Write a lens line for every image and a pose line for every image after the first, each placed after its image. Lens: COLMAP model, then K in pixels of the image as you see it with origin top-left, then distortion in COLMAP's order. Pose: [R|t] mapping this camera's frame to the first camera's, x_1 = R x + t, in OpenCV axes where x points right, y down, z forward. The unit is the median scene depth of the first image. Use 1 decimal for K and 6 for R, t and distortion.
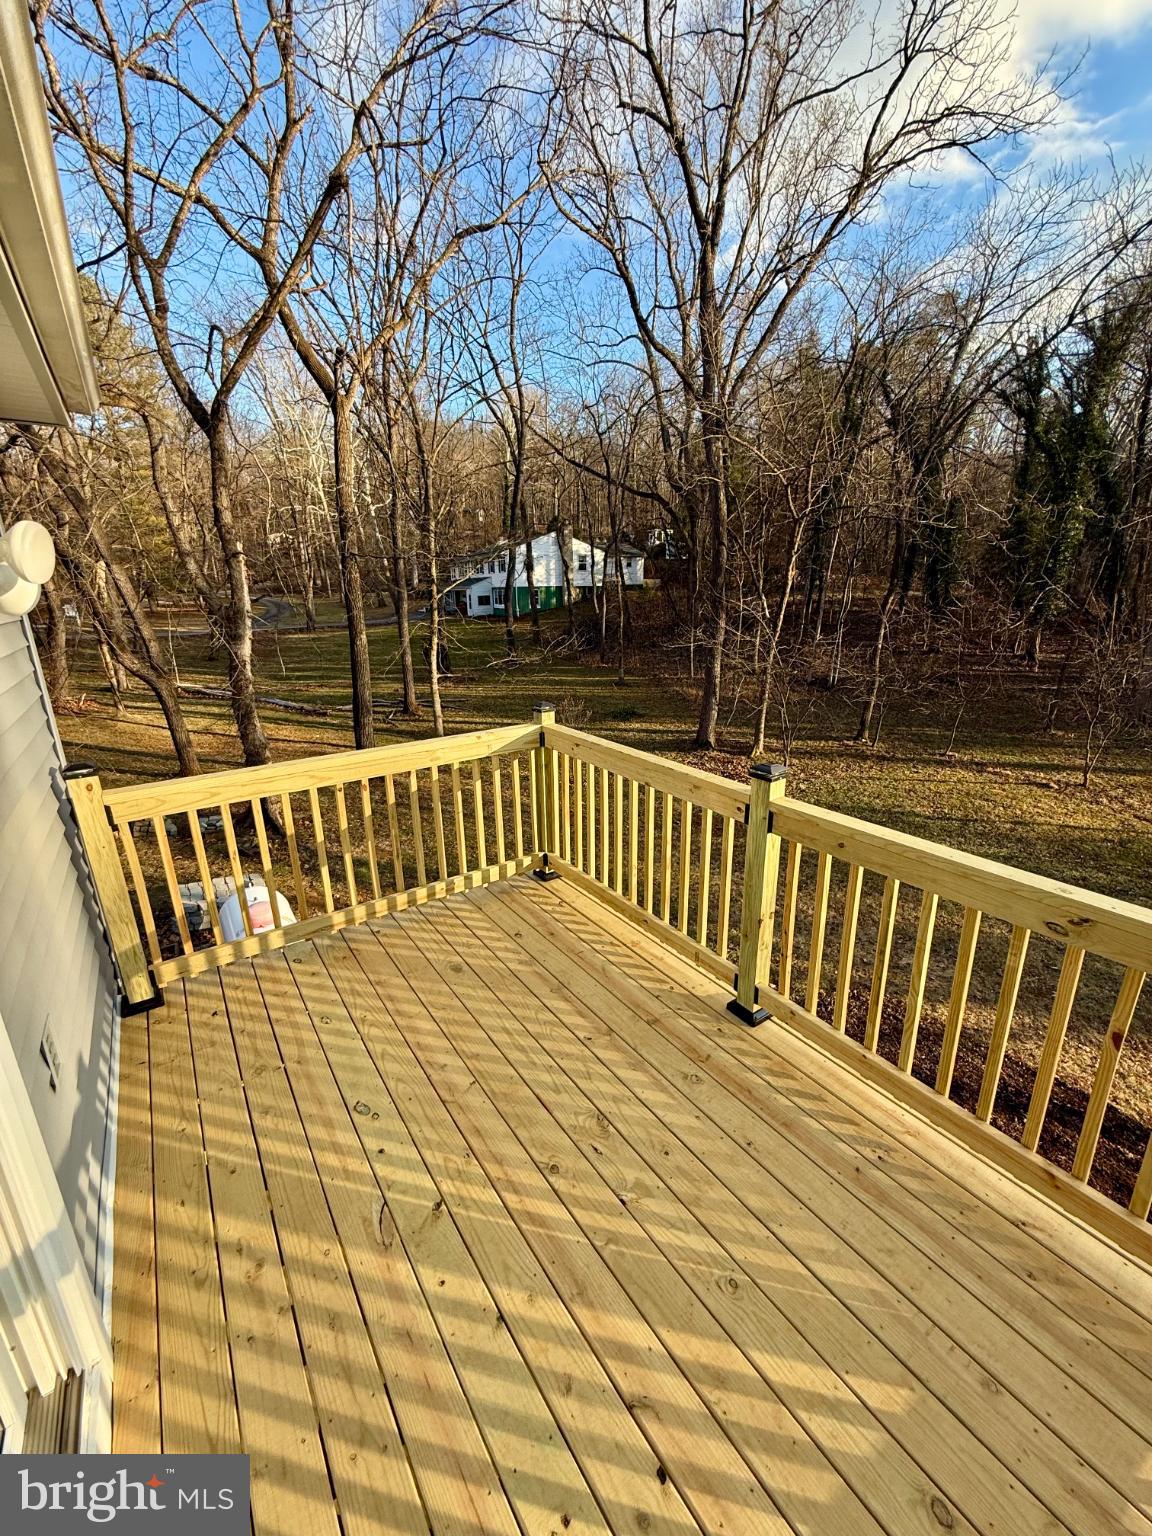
lens RADIAL K [[614.8, 0, 572.8], [0, 614.8, 771.2], [0, 0, 1]] dist [0.000285, 0.000281]
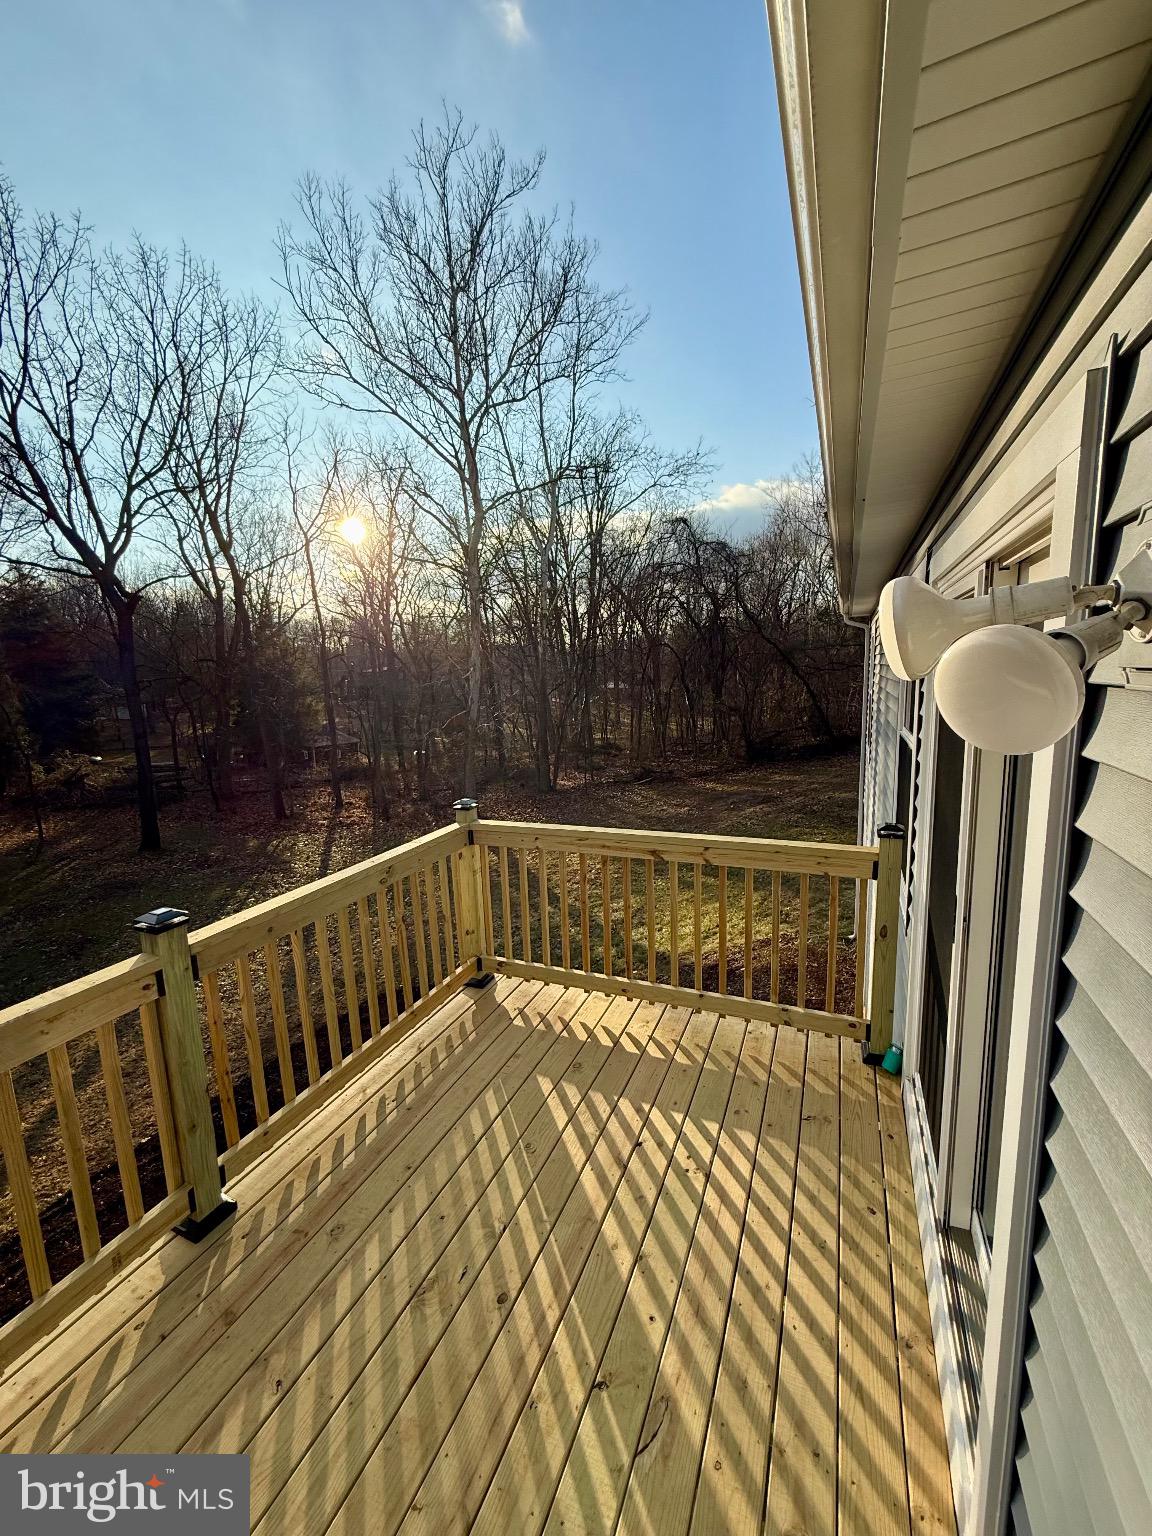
lens RADIAL K [[614.8, 0, 570.9], [0, 614.8, 768.7], [0, 0, 1]] dist [0.000285, 0.000281]
pose [[-0.530029, -0.098780, 0.842206, -0.885272], [0.275137, 0.919426, 0.280991, -0.365002], [-0.802103, 0.380655, -0.460145, 1.161173]]
